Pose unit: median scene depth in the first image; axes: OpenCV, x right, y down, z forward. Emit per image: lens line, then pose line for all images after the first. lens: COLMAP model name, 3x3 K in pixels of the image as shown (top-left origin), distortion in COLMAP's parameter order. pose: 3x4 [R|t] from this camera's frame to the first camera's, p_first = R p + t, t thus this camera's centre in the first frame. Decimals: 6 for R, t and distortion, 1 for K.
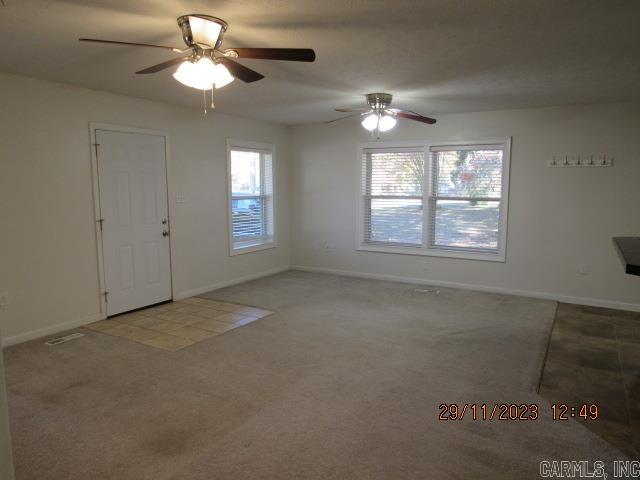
lens RADIAL K [[461.6, 0, 320.0], [0, 461.6, 240.0], [0, 0, 1]] dist [-0.013092, -0.006100]
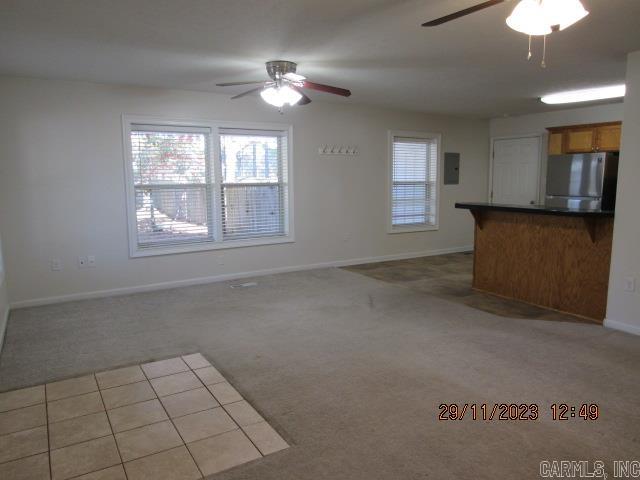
lens RADIAL K [[461.6, 0, 320.0], [0, 461.6, 240.0], [0, 0, 1]] dist [-0.013092, -0.006100]
pose [[0.456833, -0.133247, 0.879516, -0.636074], [0.116020, 0.989197, 0.089601, -0.055799], [-0.881954, 0.061109, 0.467357, 0.538507]]
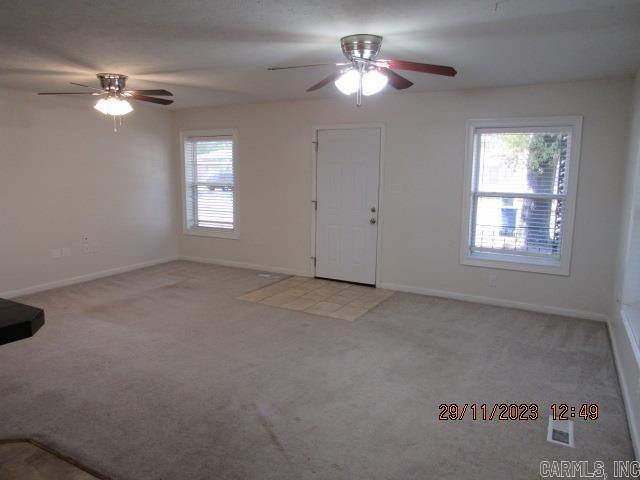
lens RADIAL K [[457.6, 0, 320.0], [0, 457.6, 240.0], [0, 0, 1]] dist [0.010252, 0.001582]
pose [[0.043648, 0.151346, -0.987517, 0.784512], [-0.139606, 0.979684, 0.143975, -0.118447], [0.989245, 0.131579, 0.063890, 0.916725]]
